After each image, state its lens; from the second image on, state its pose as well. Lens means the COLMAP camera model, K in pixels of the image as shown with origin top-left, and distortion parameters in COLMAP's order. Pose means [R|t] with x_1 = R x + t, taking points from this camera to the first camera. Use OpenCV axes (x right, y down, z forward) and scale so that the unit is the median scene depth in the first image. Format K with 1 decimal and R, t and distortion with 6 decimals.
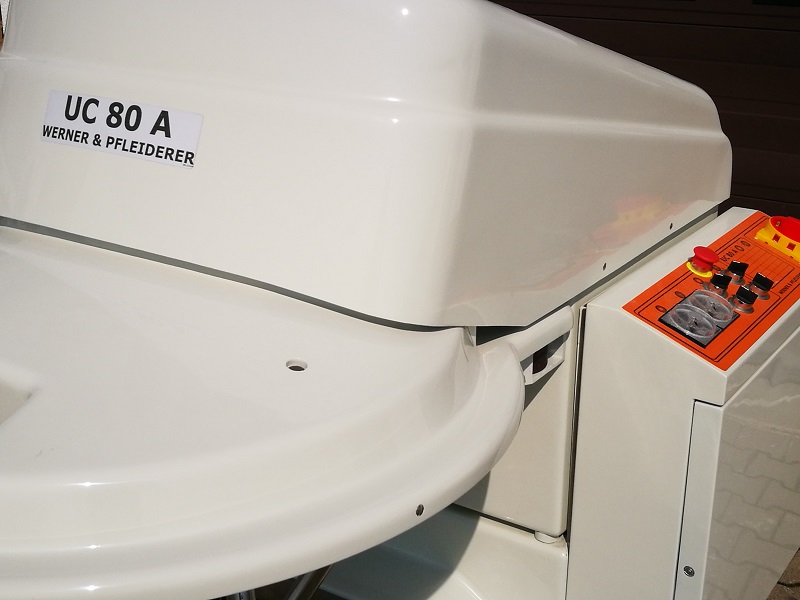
lens RADIAL K [[1175.6, 0, 399.8], [0, 1175.6, 300.6], [0, 0, 1]] dist [0.002309, 0.000000]
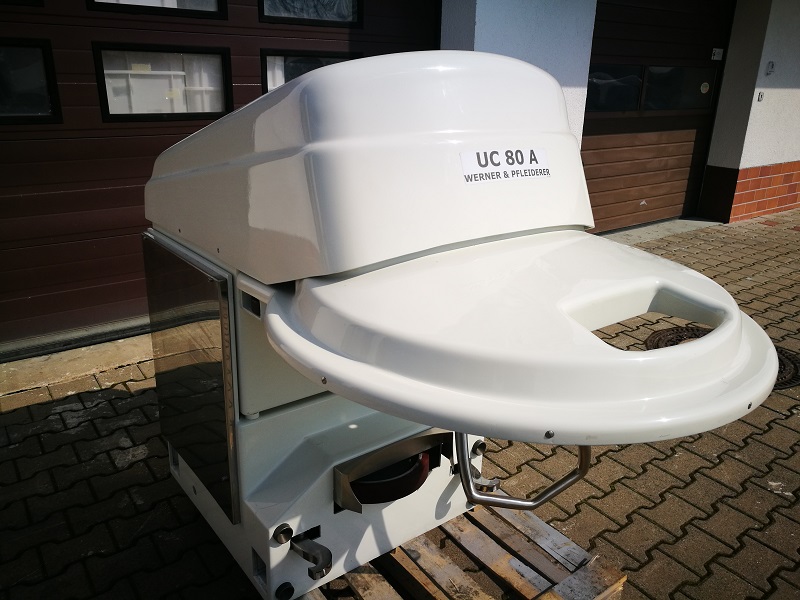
lens RADIAL K [[634.0, 0, 399.8], [0, 634.0, 299.0], [0, 0, 1]] dist [-0.010197, -0.002112]
pose [[0.325080, -0.317369, 0.890842, -1.170356], [0.289732, 0.930130, 0.225638, -0.219298], [-0.900210, 0.184755, 0.394319, 0.812602]]
